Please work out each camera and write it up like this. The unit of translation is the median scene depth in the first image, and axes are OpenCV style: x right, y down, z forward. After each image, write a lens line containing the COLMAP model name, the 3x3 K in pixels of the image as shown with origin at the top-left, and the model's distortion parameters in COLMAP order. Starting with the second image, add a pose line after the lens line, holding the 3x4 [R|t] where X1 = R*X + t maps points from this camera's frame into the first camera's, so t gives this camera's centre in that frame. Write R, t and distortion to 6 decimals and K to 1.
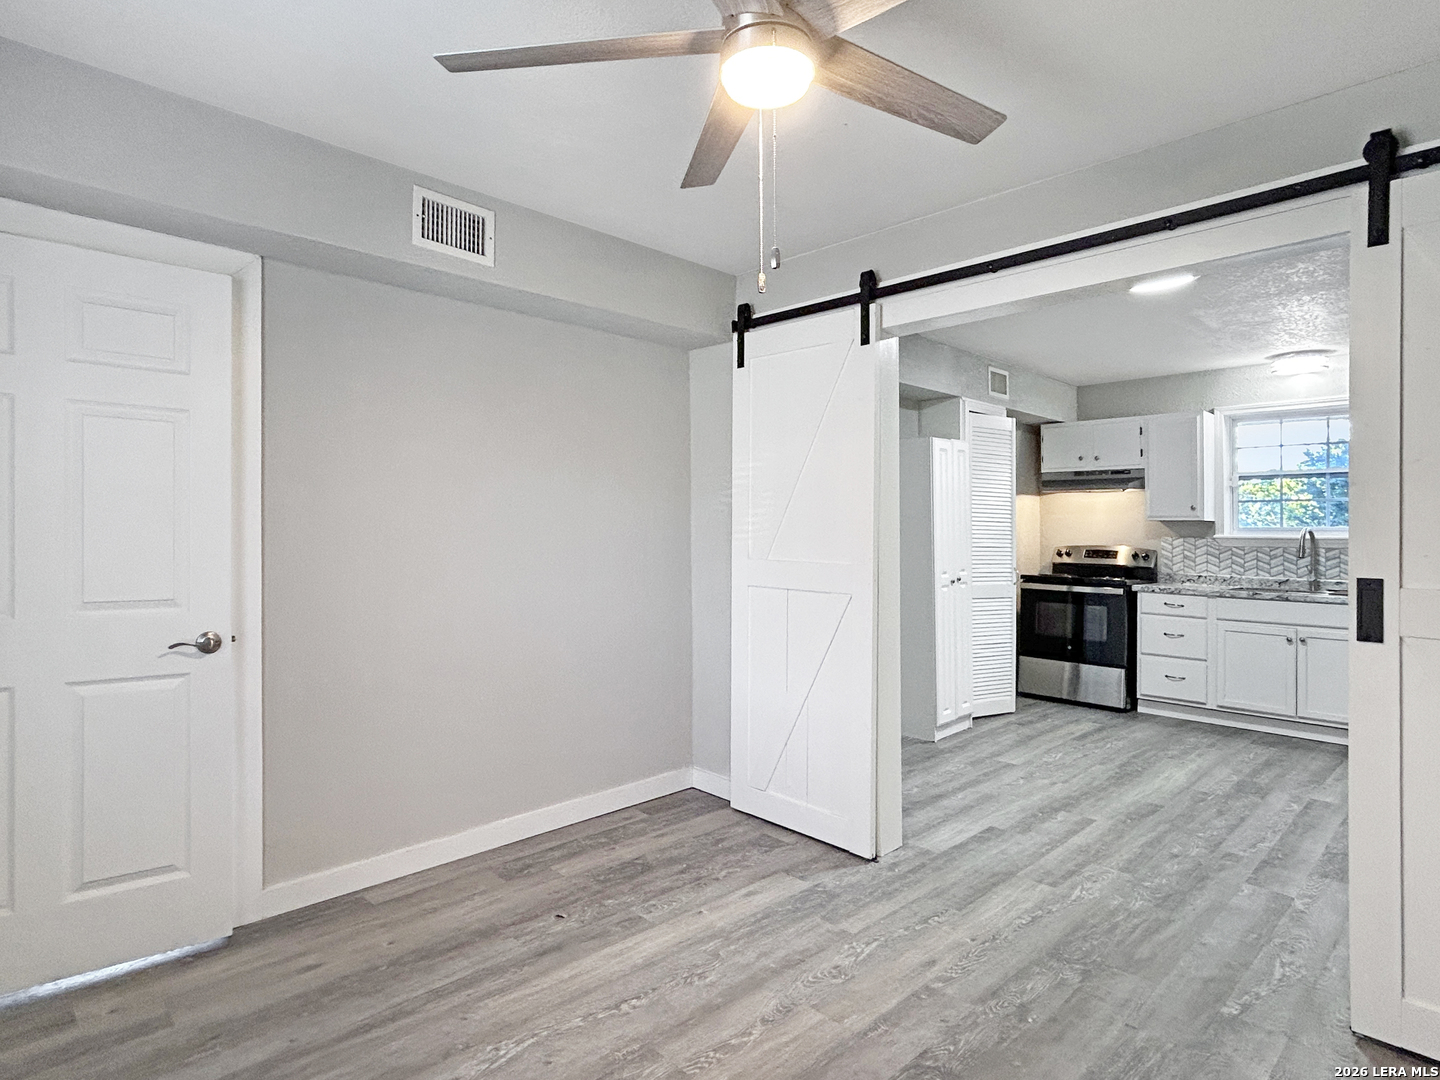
lens RADIAL K [[887.0, 0, 671.9], [0, 887.0, 506.1], [0, 0, 1]] dist [-0.002184, -0.001587]
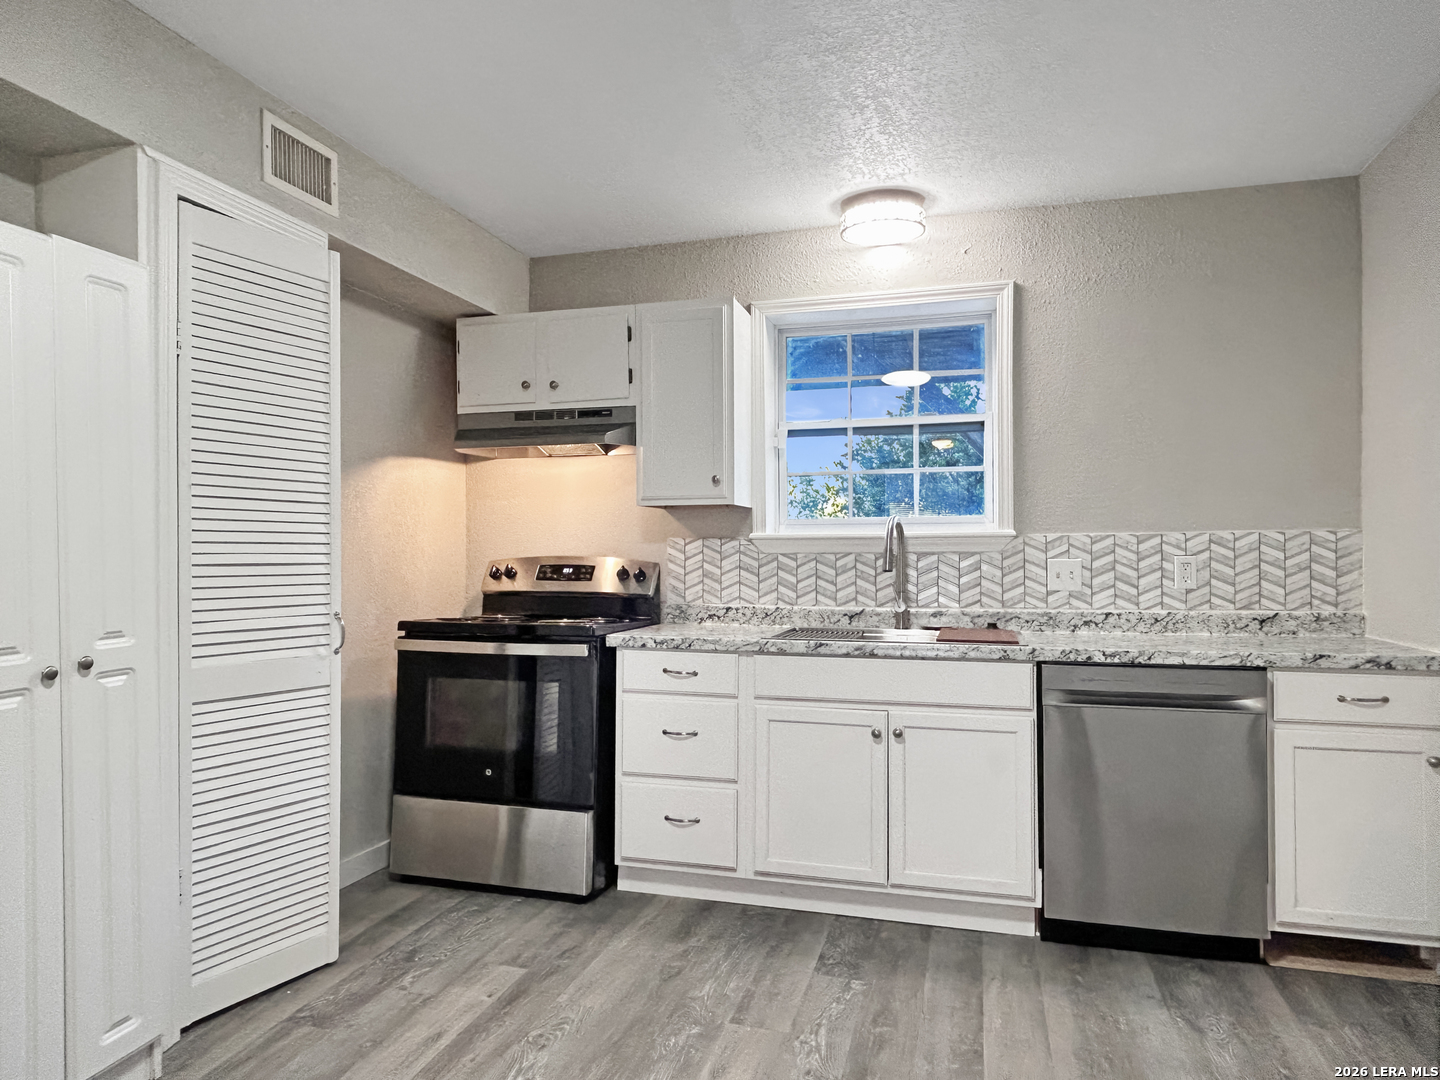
lens RADIAL K [[879.5, 0, 719.0], [0, 879.5, 539.7], [0, 0, 1]] dist [0.006369, 0.000020]
pose [[0.873887, -0.009049, 0.486045, 0.335540], [0.000416, 0.999840, 0.017867, 0.027429], [-0.486129, -0.015411, 0.873751, 0.542452]]
